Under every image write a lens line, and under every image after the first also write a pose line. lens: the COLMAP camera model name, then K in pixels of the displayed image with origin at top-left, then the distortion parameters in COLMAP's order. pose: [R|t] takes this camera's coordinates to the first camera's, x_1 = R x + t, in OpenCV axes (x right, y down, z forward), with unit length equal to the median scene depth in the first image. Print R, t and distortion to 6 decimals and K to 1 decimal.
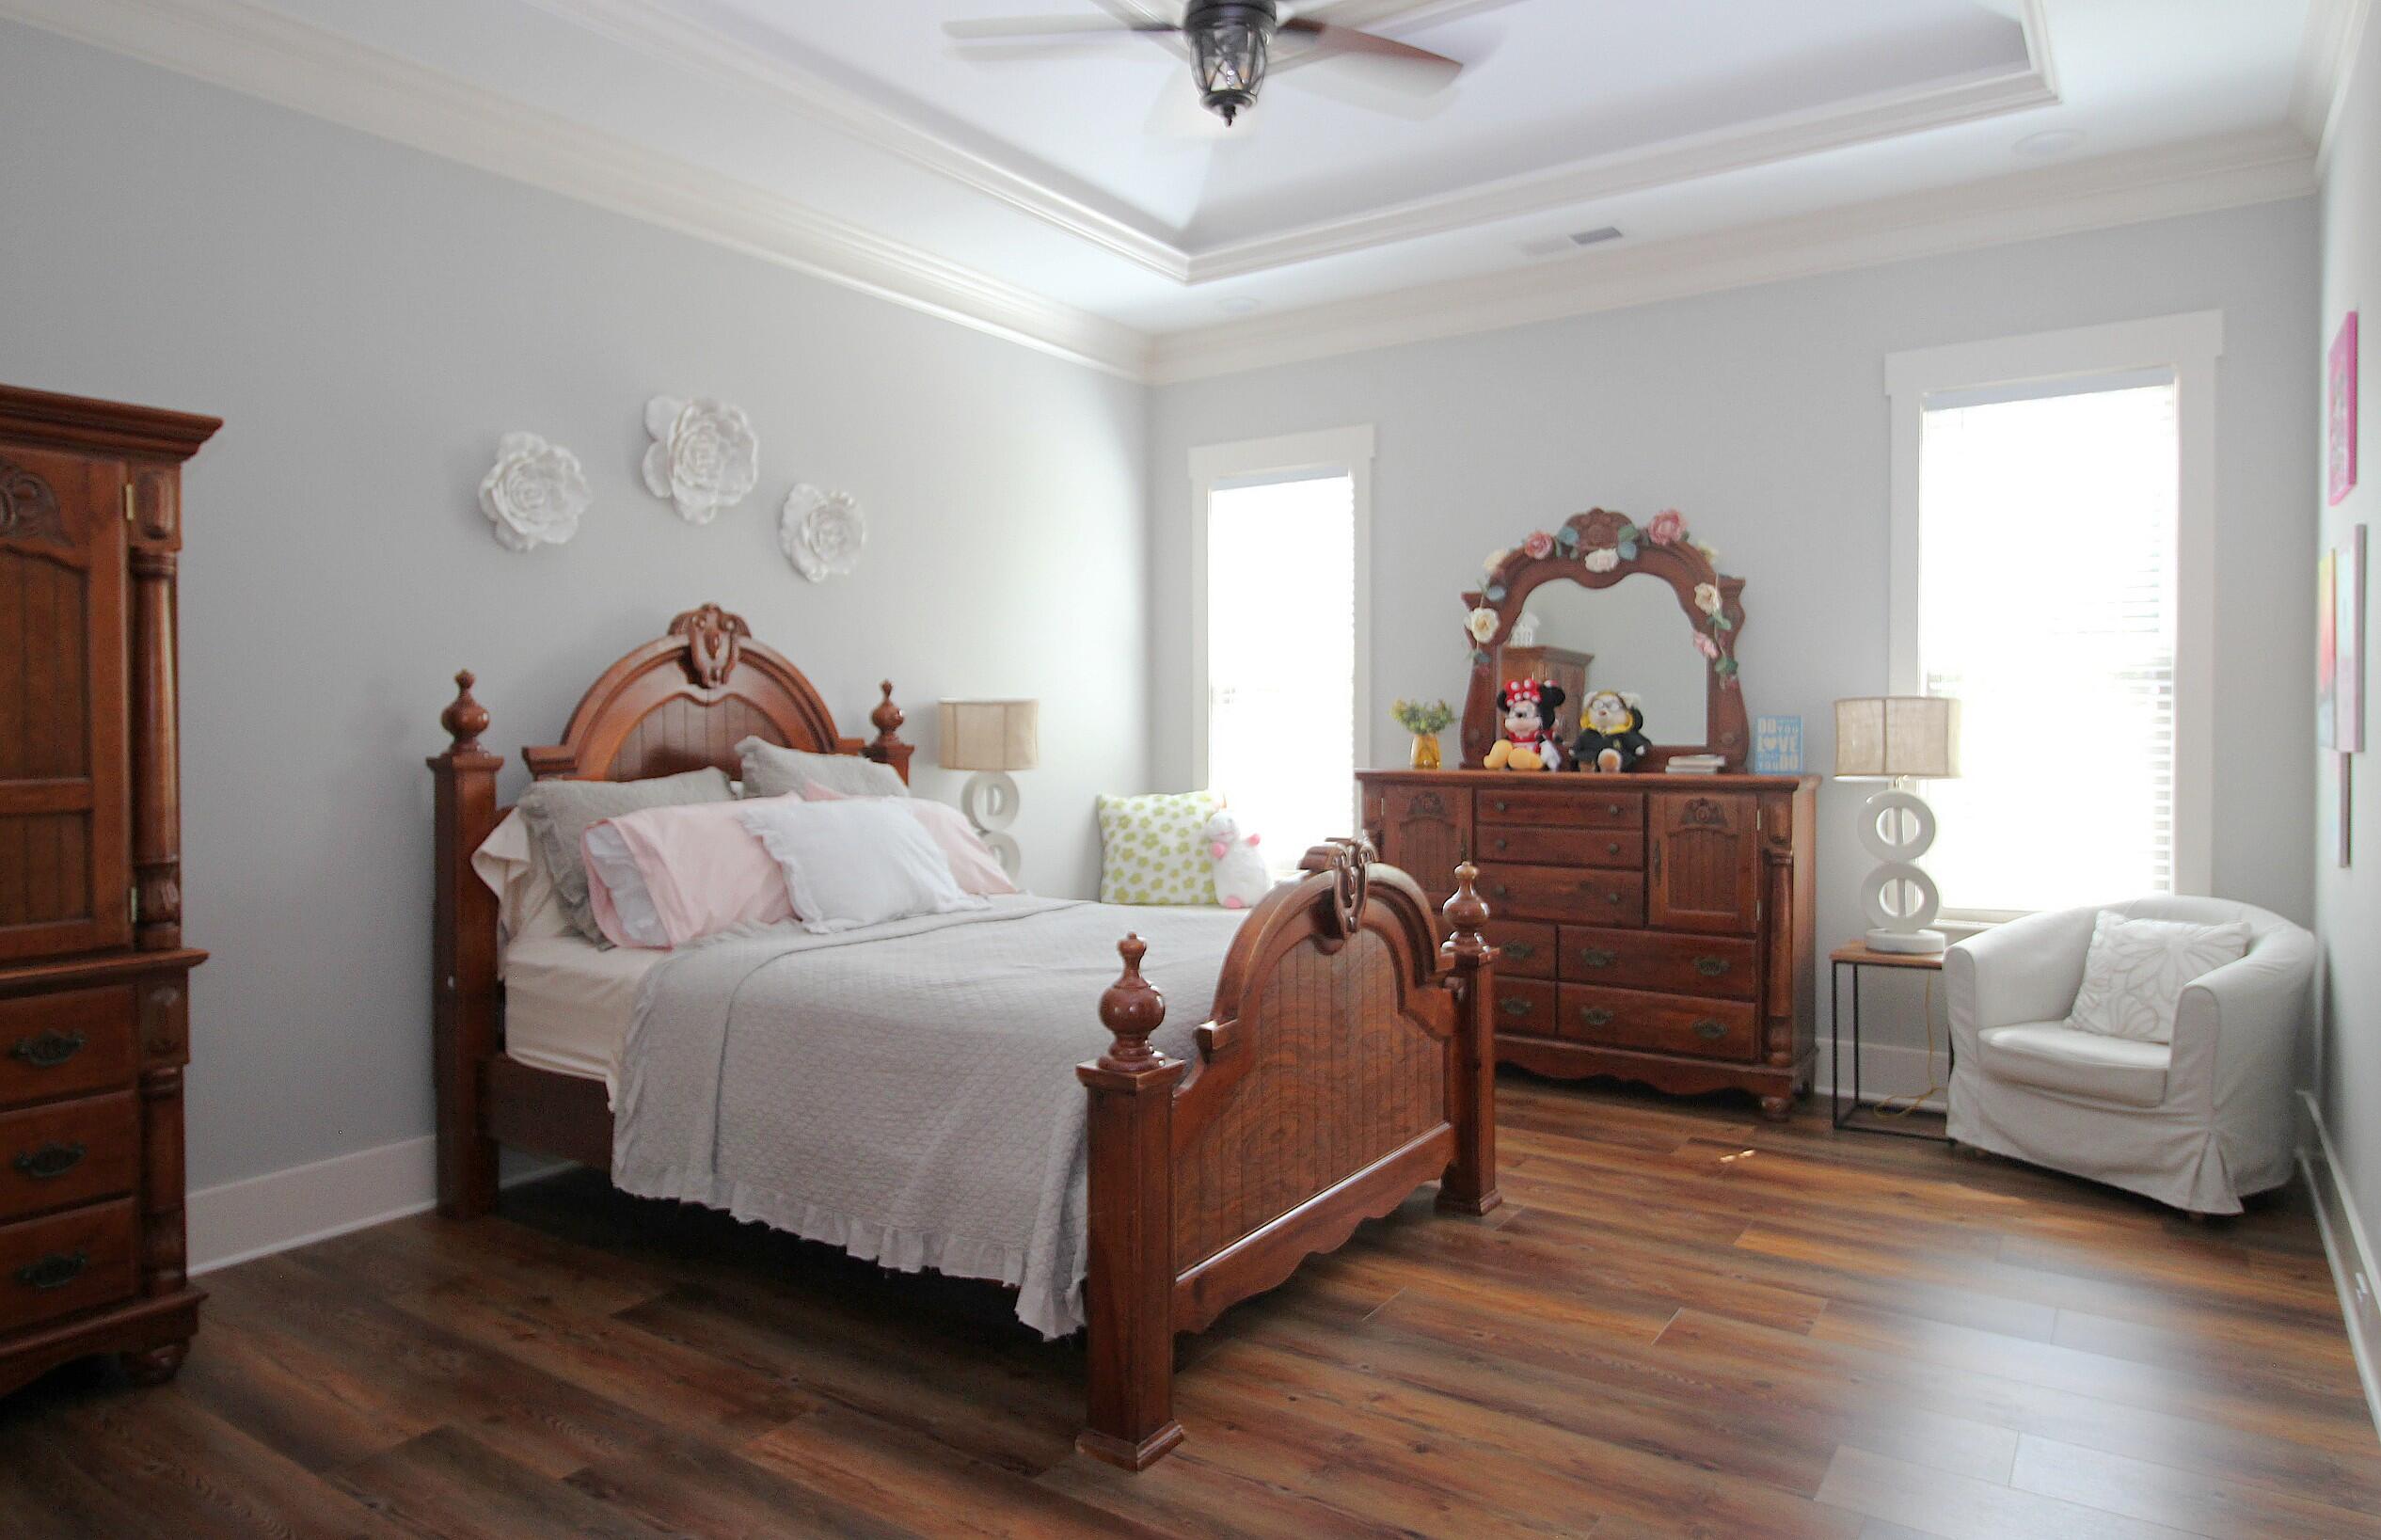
lens RADIAL K [[1452.3, 0, 1191.1], [0, 1452.3, 758.5], [0, 0, 1]] dist [-0.000102, 0.001455]
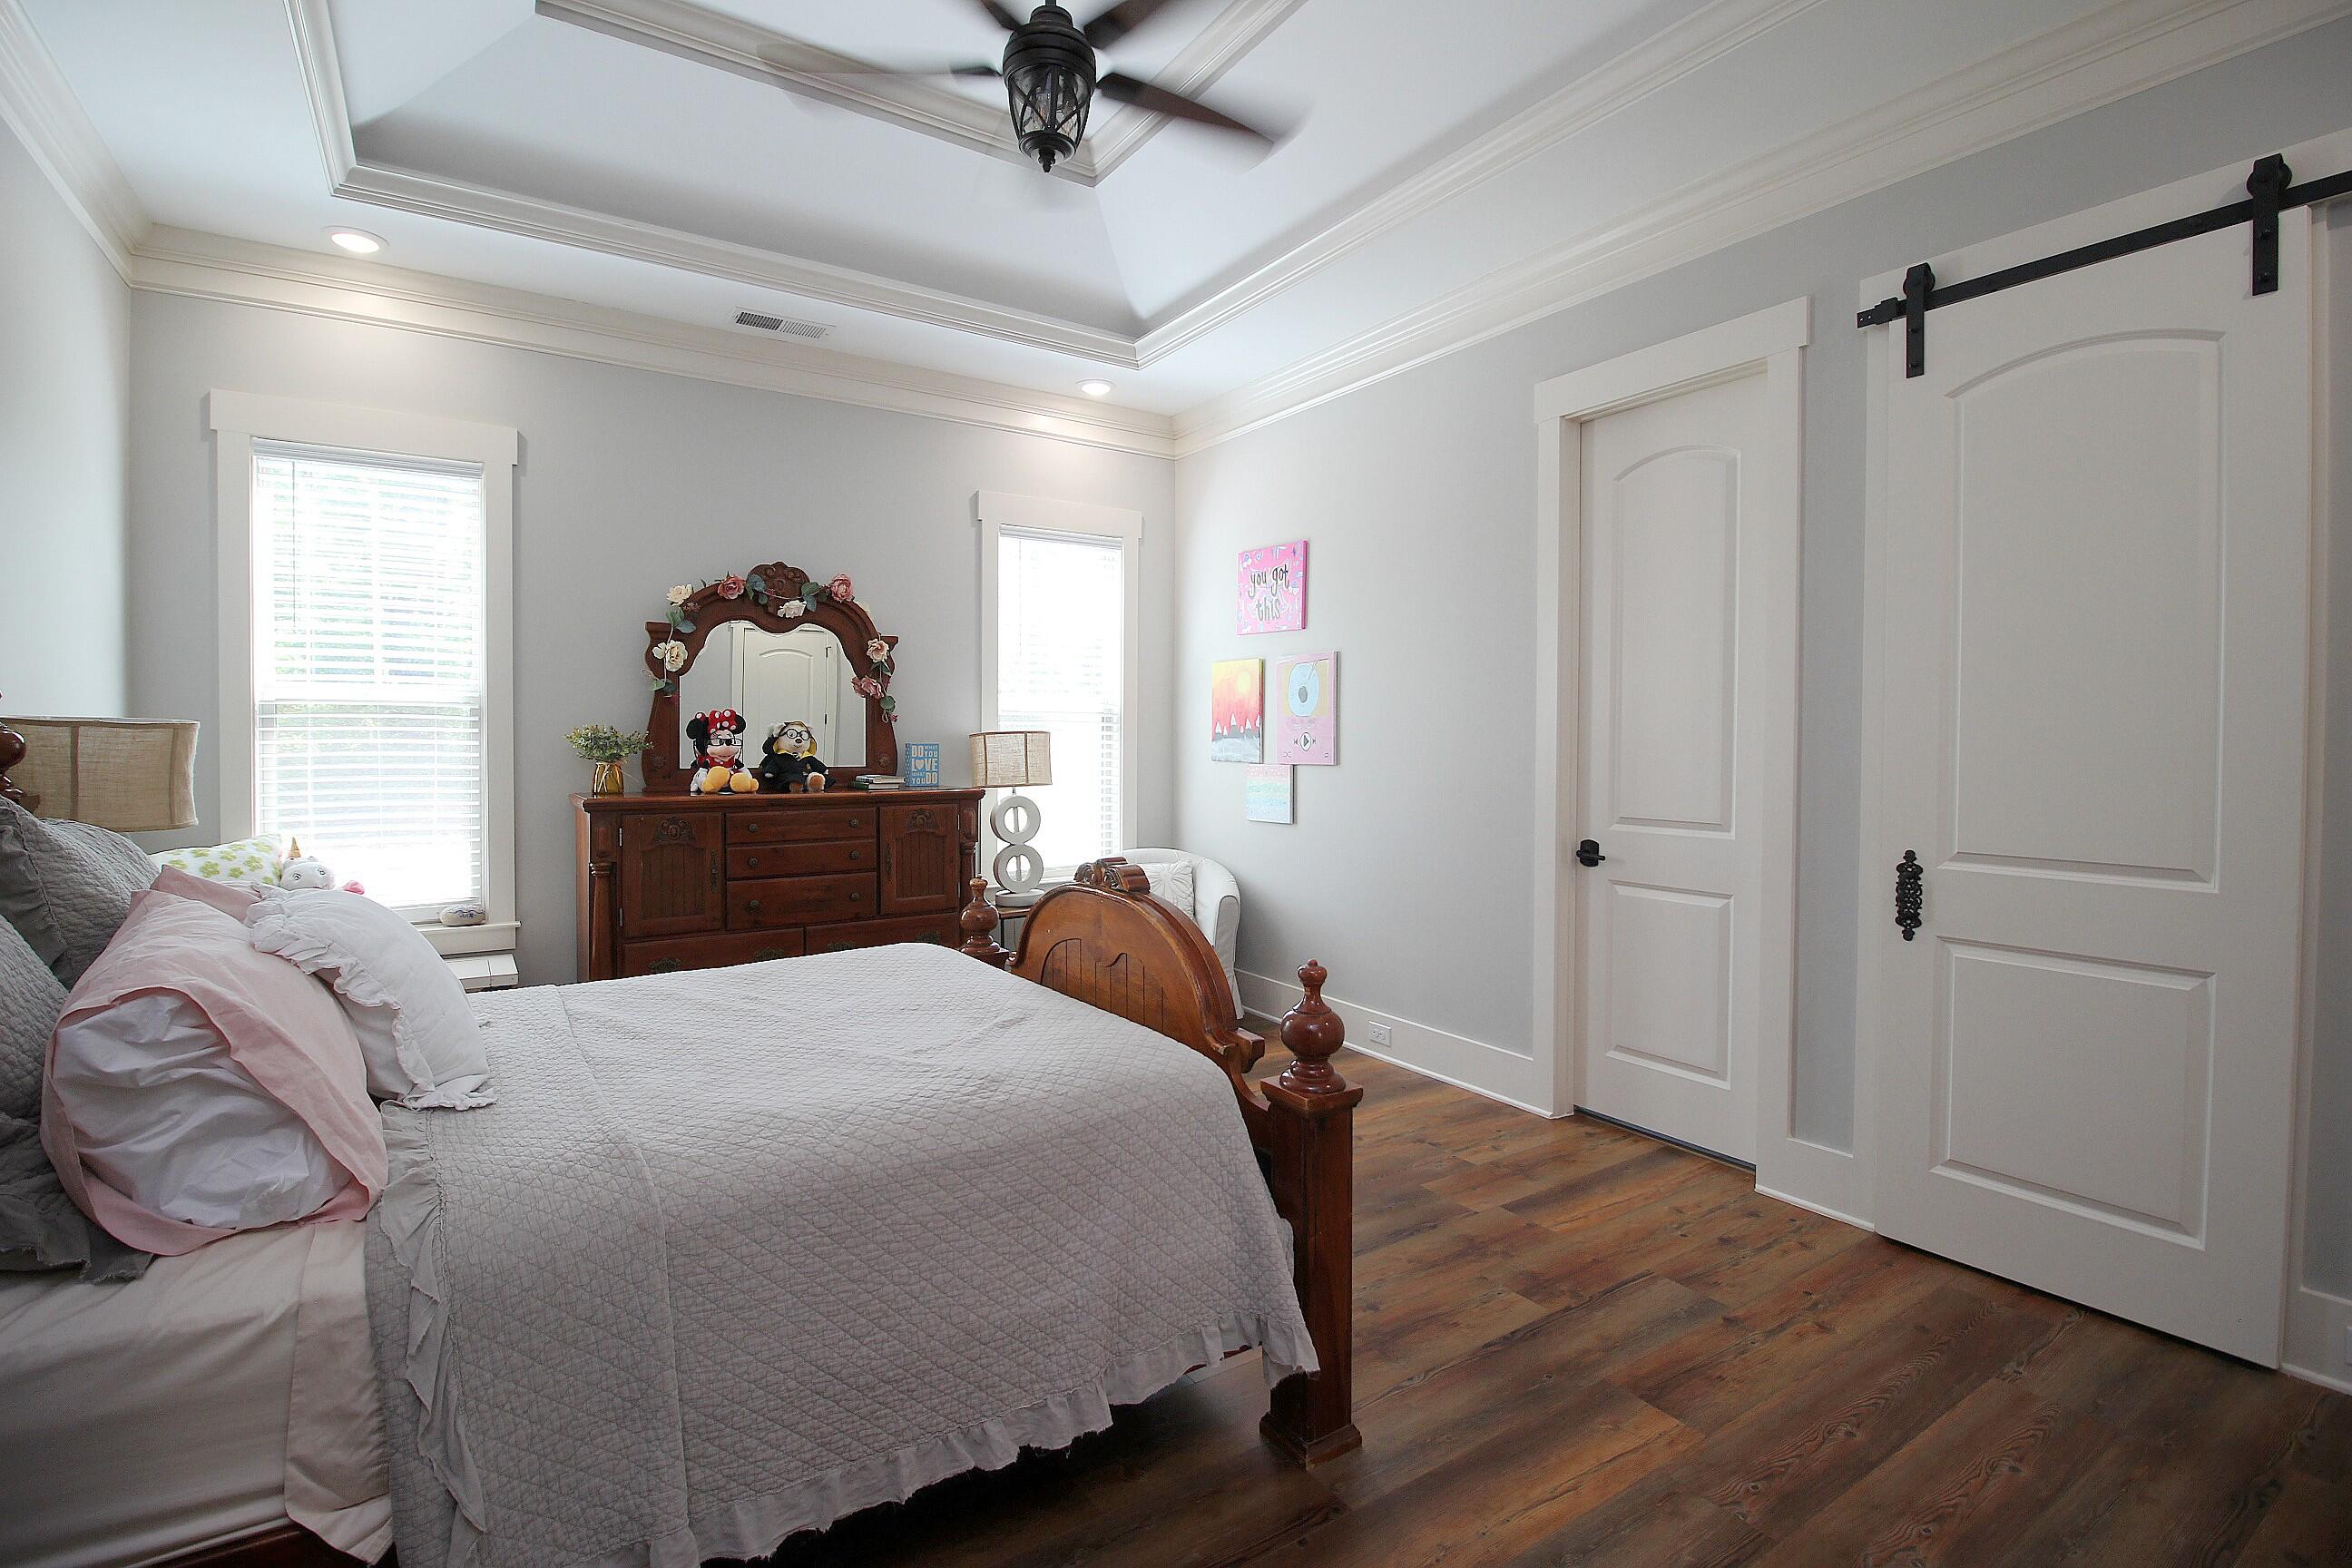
lens RADIAL K [[1079.4, 0, 1180.9], [0, 1079.4, 765.0], [0, 0, 1]] dist [-0.010475, -0.000646]
pose [[0.375687, -0.018767, 0.926557, -0.407069], [0.018795, 0.999744, 0.012629, -0.017191], [-0.926556, 0.012670, 0.375943, 0.398134]]
